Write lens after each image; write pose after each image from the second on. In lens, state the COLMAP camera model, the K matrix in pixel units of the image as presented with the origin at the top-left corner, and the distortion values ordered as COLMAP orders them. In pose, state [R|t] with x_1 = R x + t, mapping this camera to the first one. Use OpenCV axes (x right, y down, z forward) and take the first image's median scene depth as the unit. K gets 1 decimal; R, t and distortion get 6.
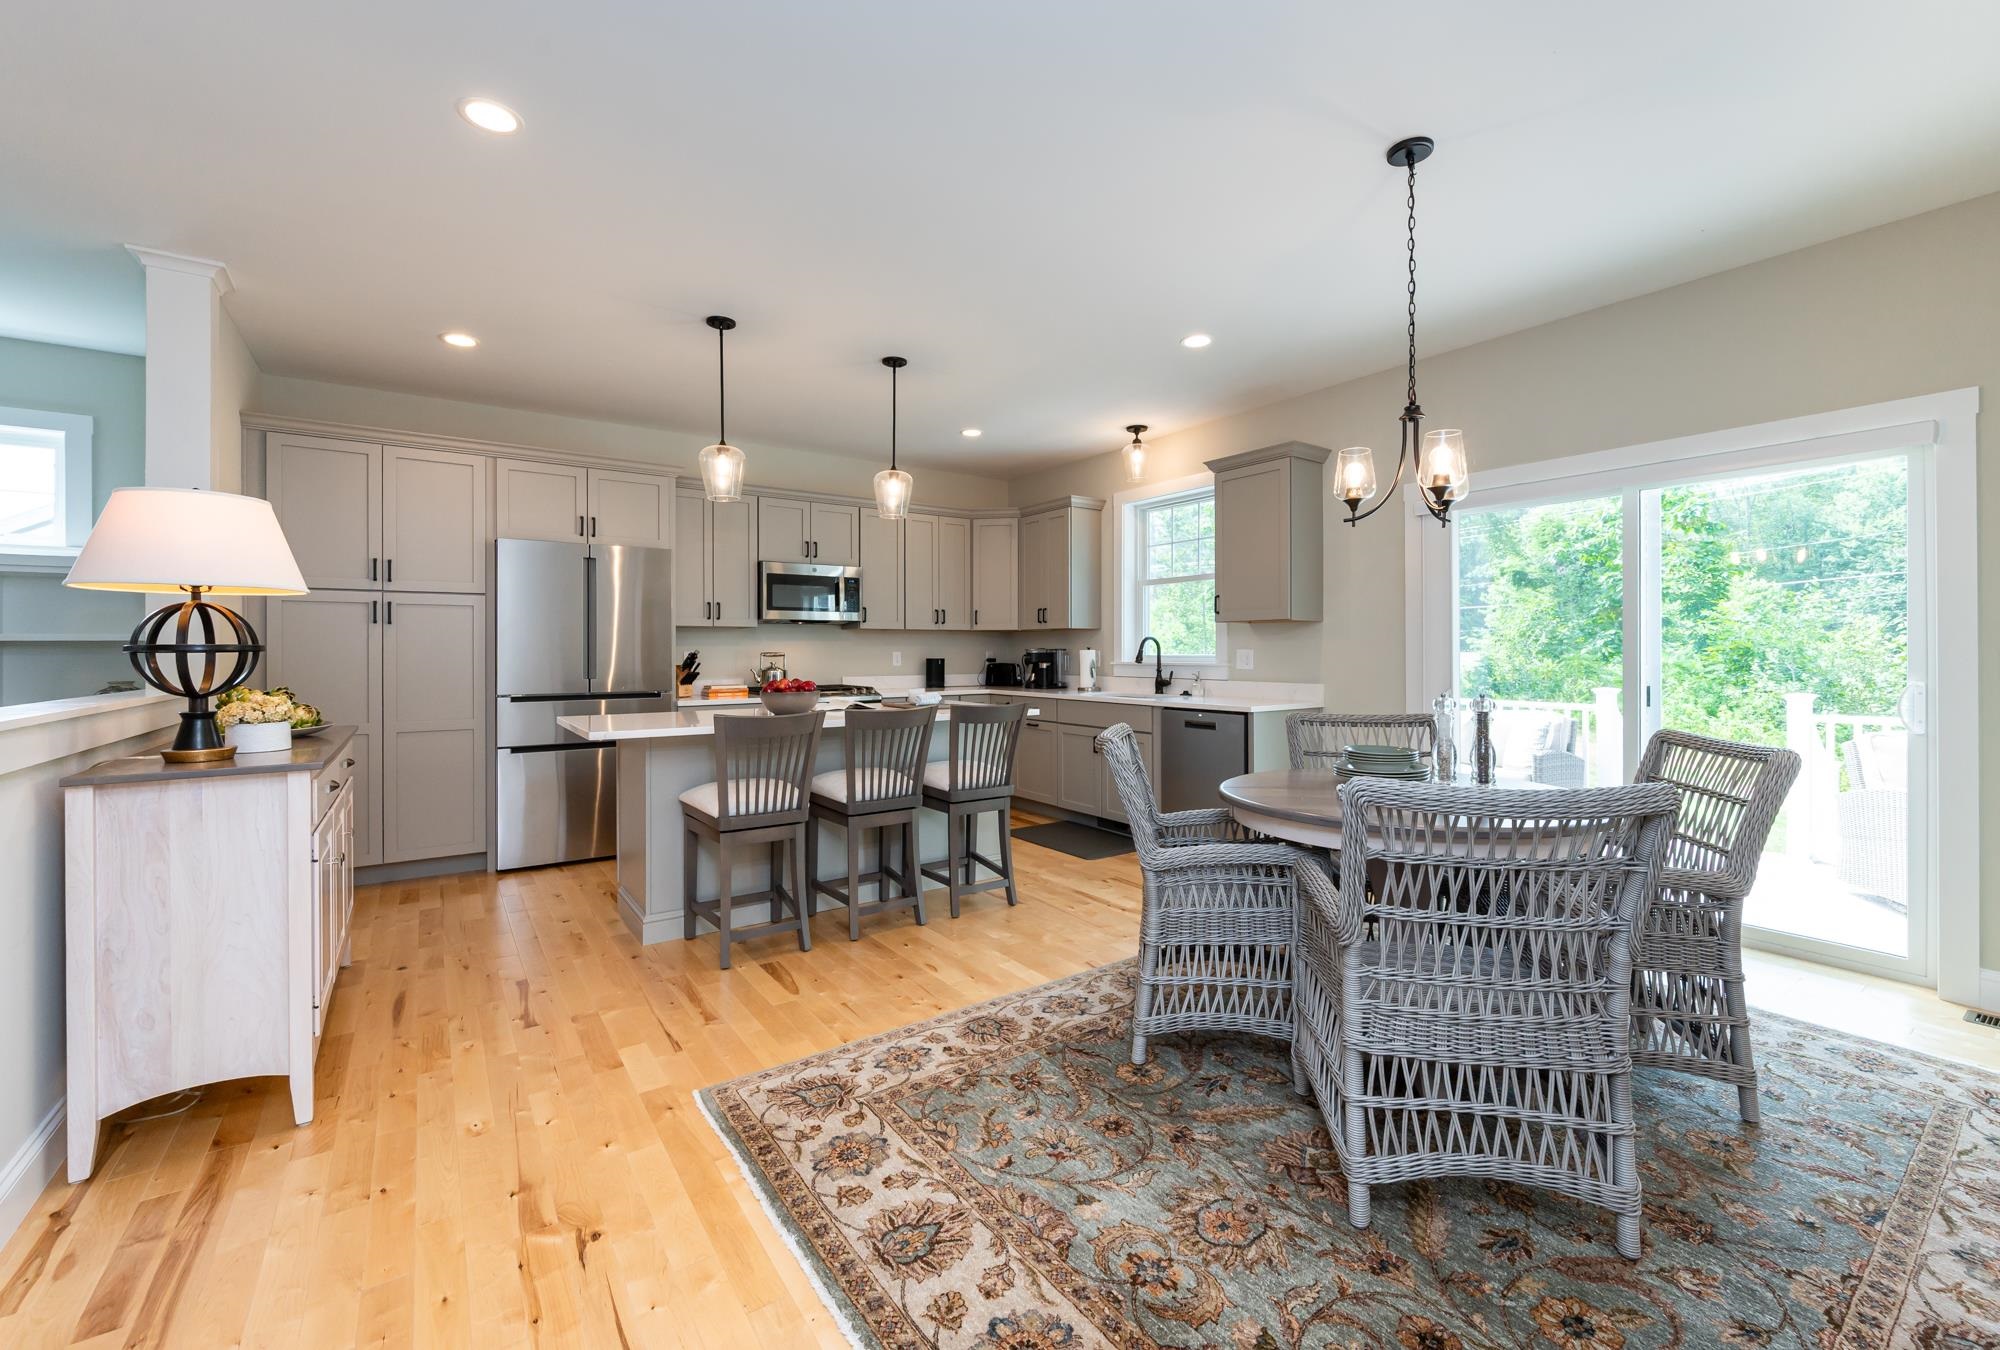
lens RADIAL K [[817.4, 0, 999.5], [0, 817.4, 650.6], [0, 0, 1]] dist [-0.001437, -0.000081]
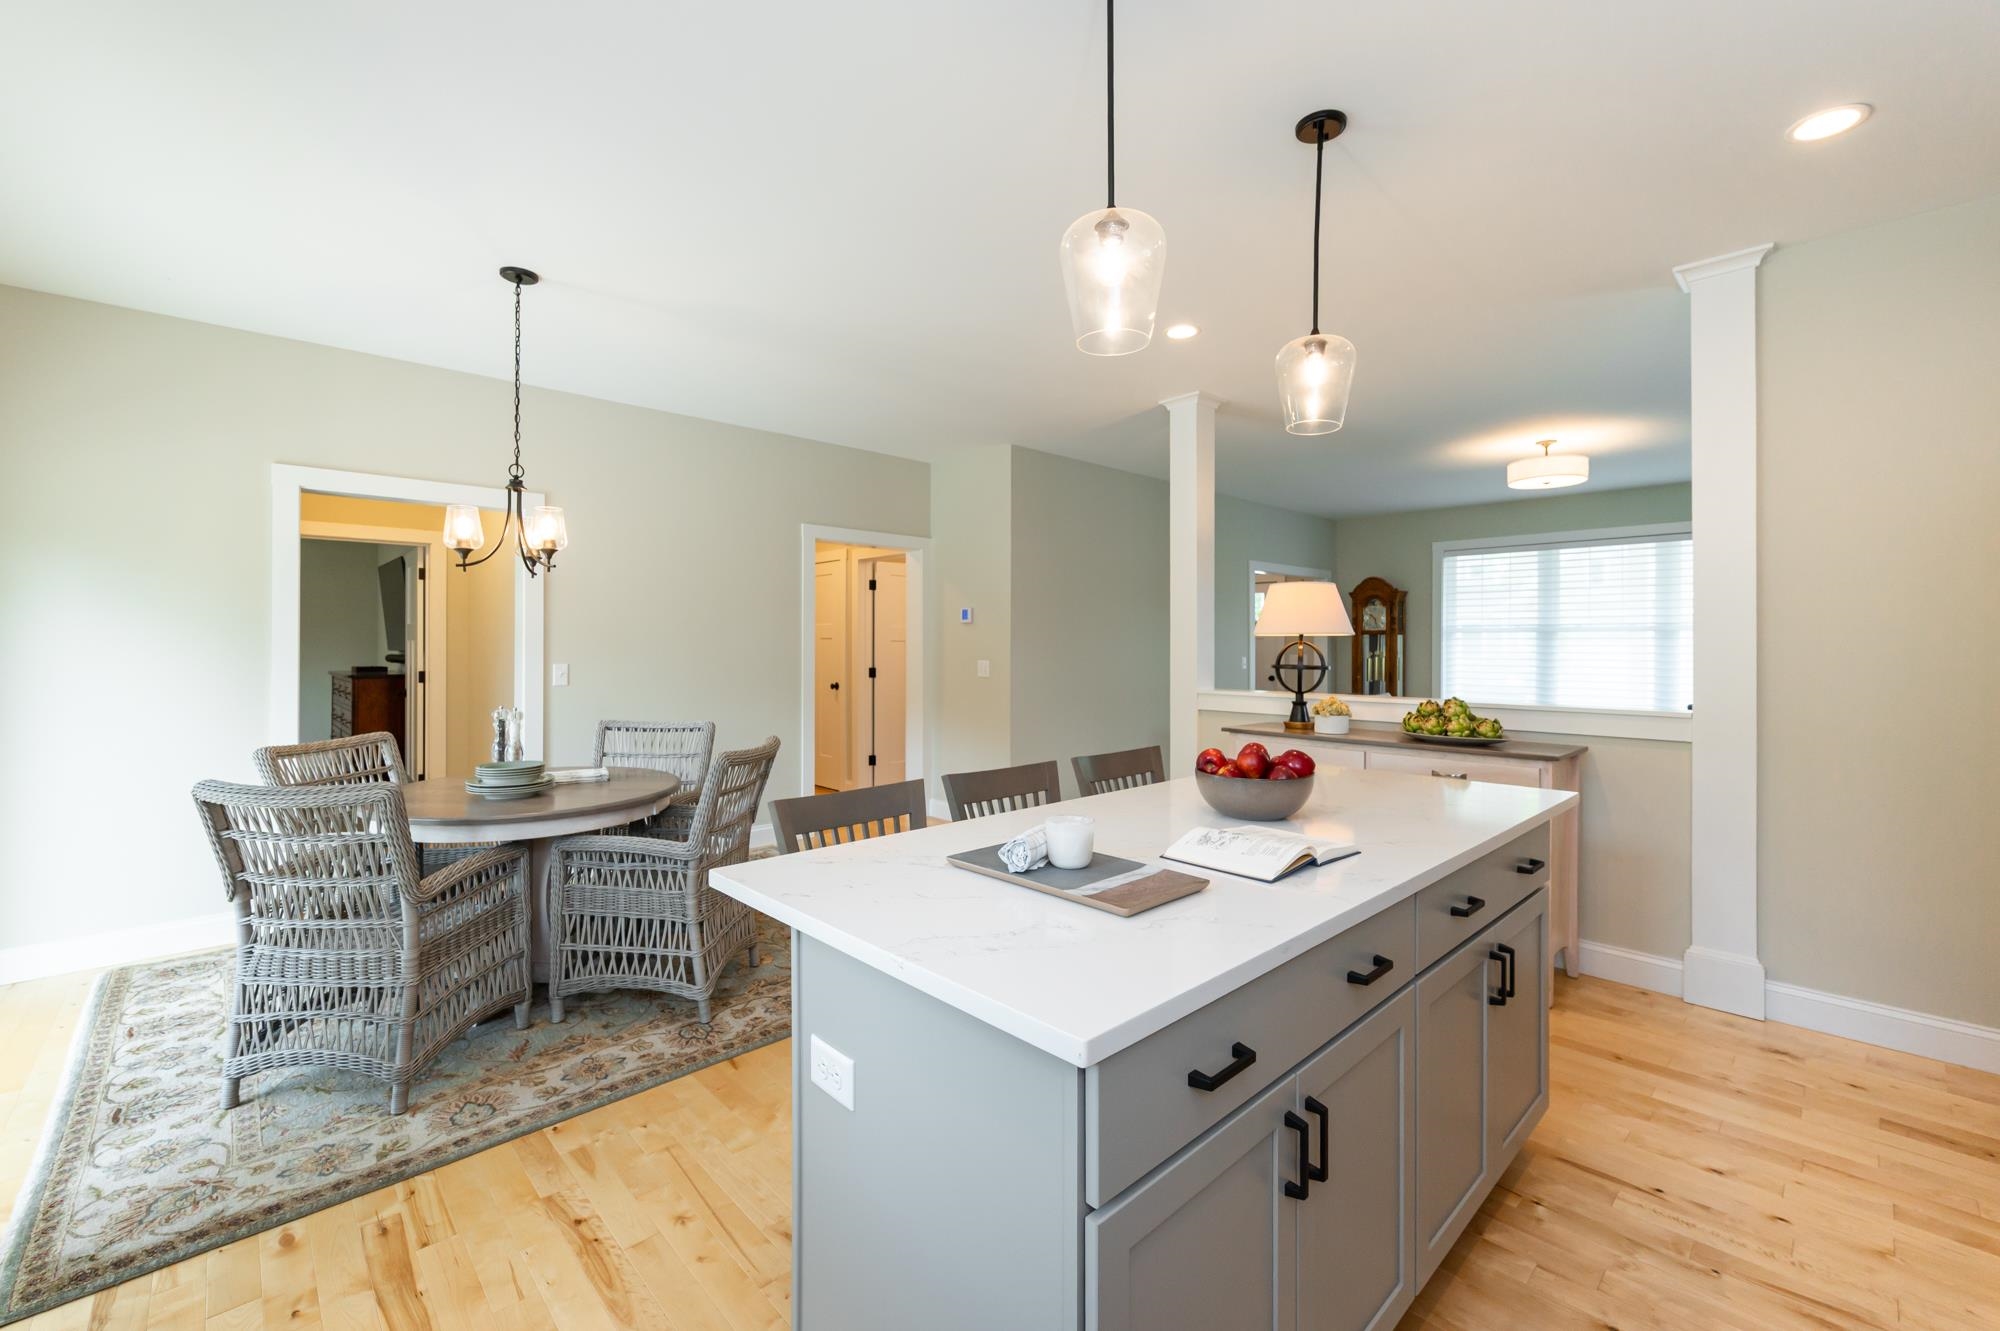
lens RADIAL K [[824.0, 0, 995.1], [0, 824.0, 641.5], [0, 0, 1]] dist [-0.000163, 0.000163]
pose [[-0.989472, 0.001388, -0.144720, -0.019573], [0.002125, 0.999986, -0.004938, -0.024710], [0.144711, -0.005193, -0.989460, 1.295357]]
